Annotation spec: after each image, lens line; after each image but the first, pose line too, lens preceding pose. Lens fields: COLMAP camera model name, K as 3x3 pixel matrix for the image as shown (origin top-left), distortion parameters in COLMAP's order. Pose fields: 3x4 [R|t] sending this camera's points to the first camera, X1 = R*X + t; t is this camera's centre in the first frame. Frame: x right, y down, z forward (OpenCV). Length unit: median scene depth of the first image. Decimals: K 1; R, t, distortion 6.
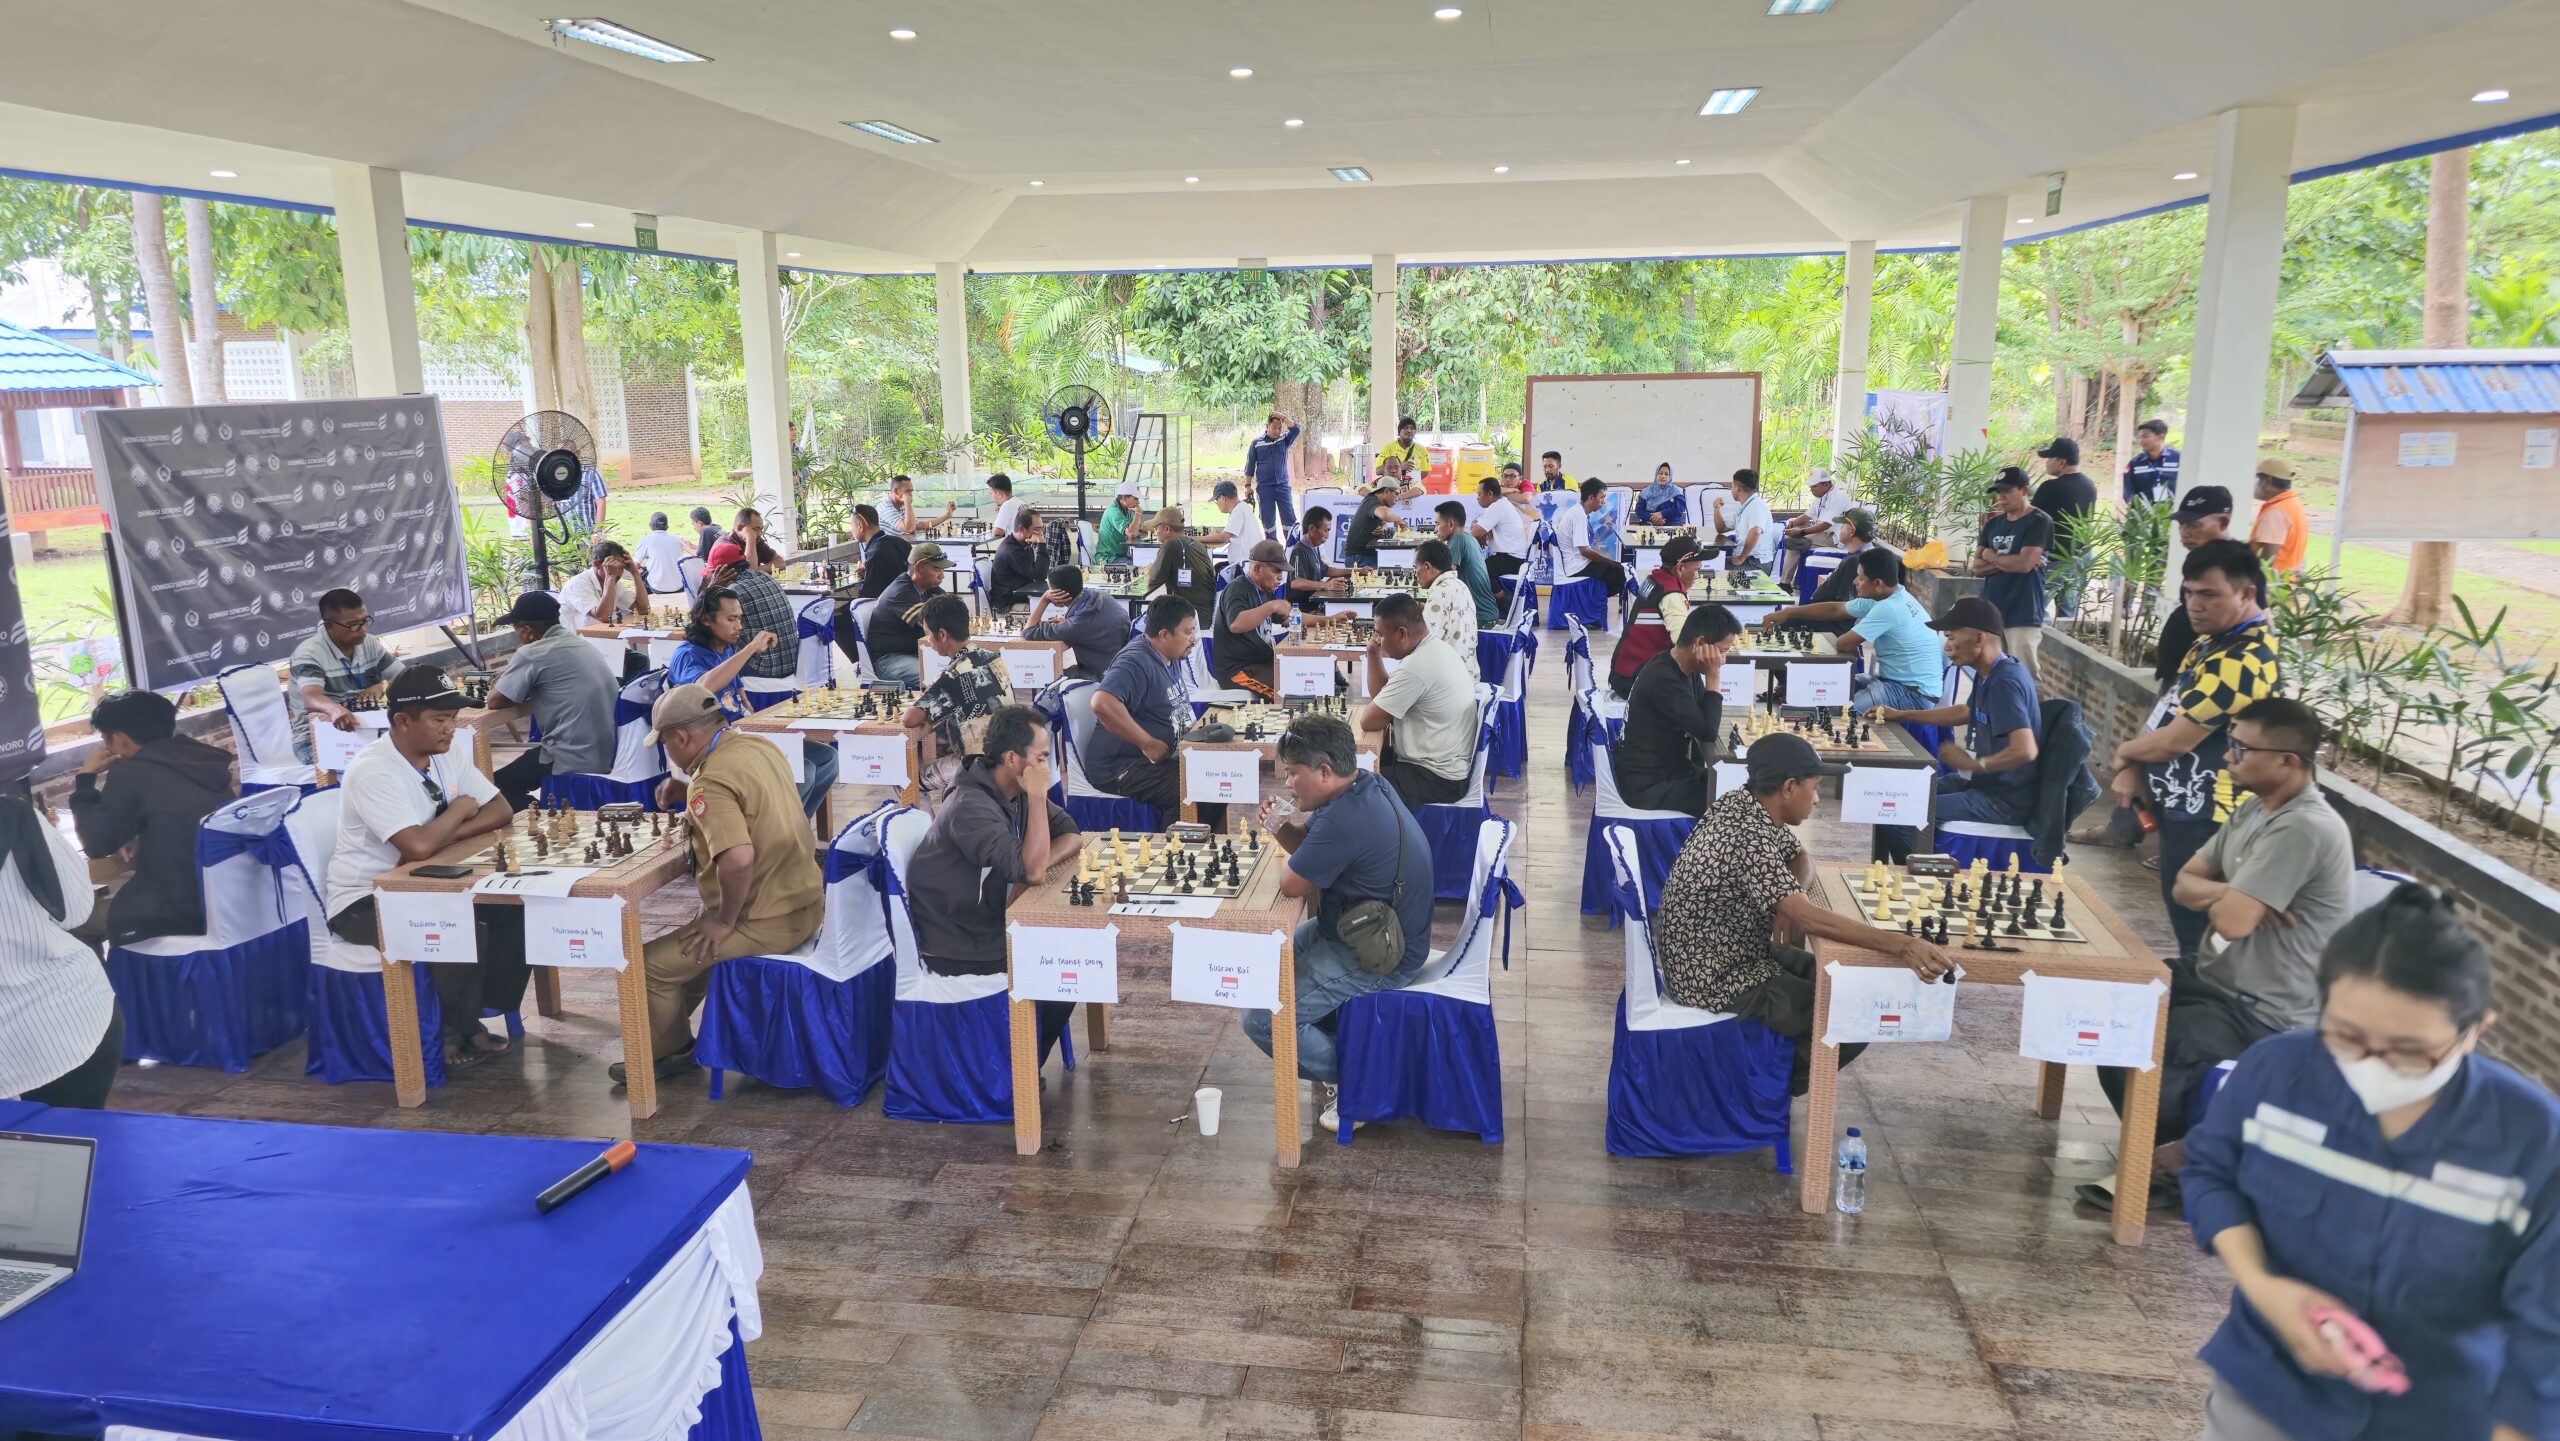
lens RADIAL K [[1734.9, 0, 1269.3], [0, 1734.9, 724.9], [0, 0, 1]] dist [0.094205, -0.122580]
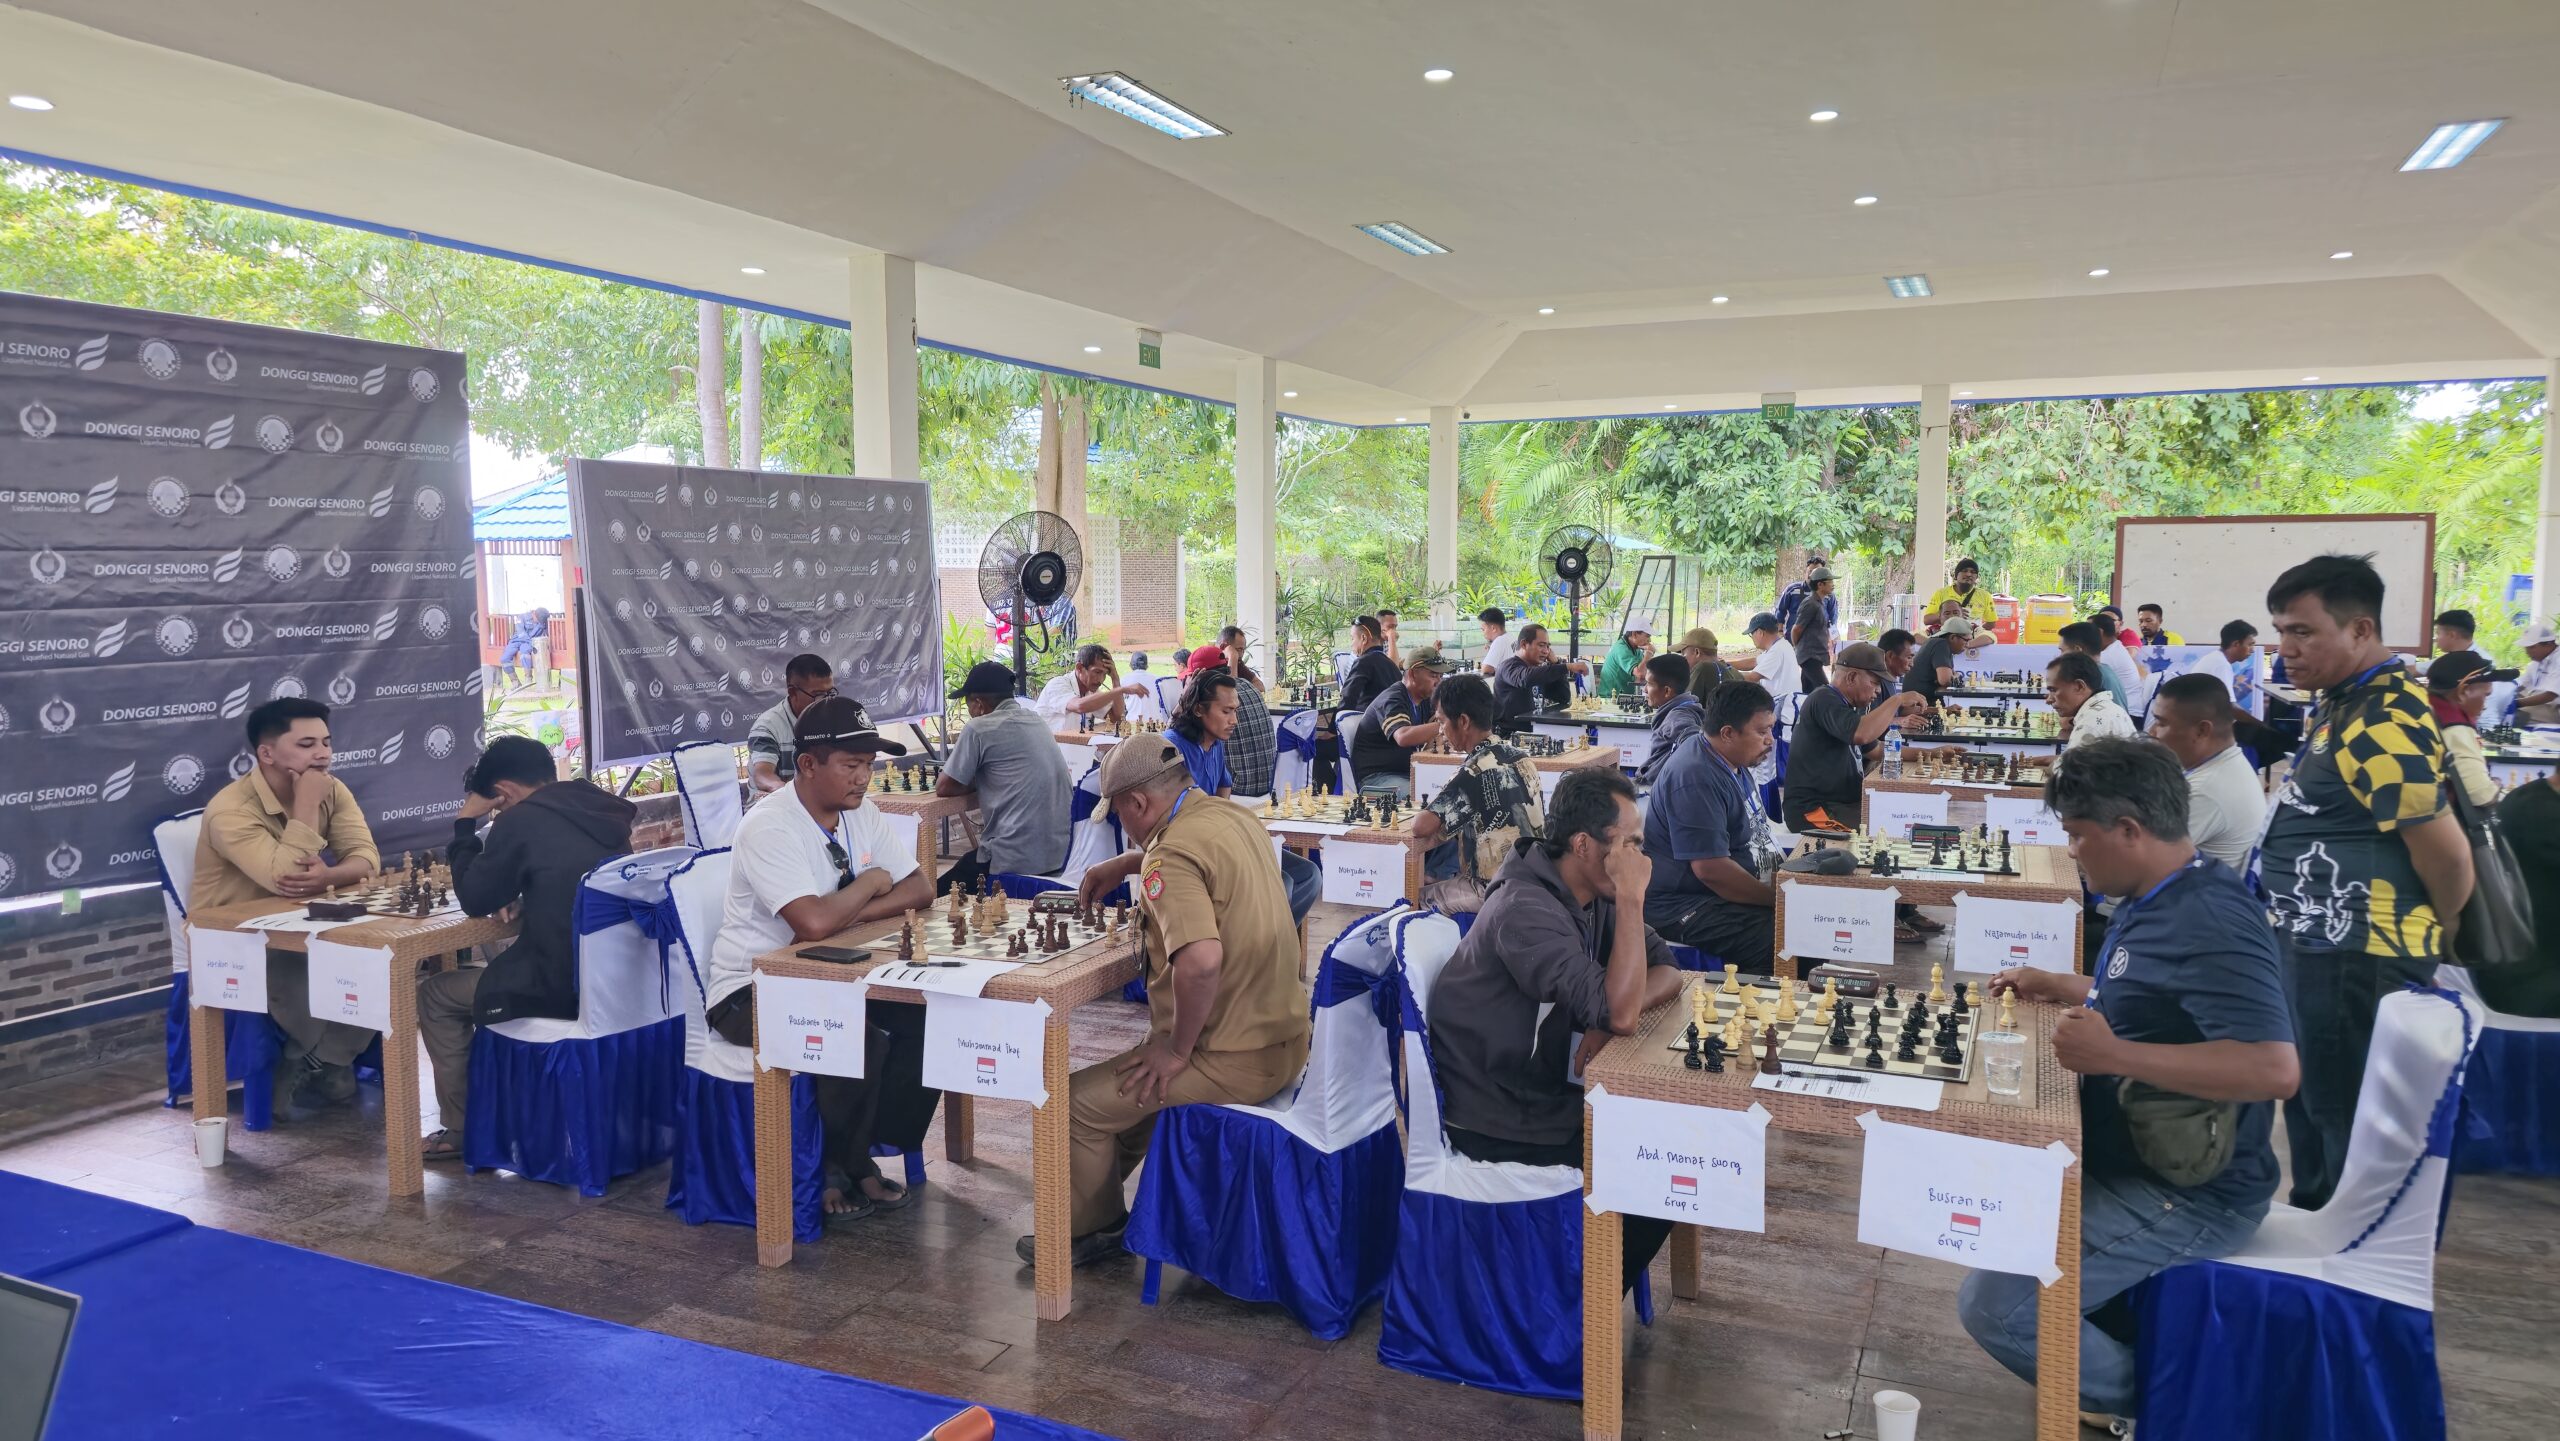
lens RADIAL K [[1734.9, 0, 1269.3], [0, 1734.9, 724.9], [0, 0, 1]] dist [0.094205, -0.122580]
pose [[0.965731, 0.034932, -0.257183, -0.064081], [-0.063179, 0.992735, -0.102400, 0.033728], [0.251737, 0.115139, 0.960922, 0.206186]]
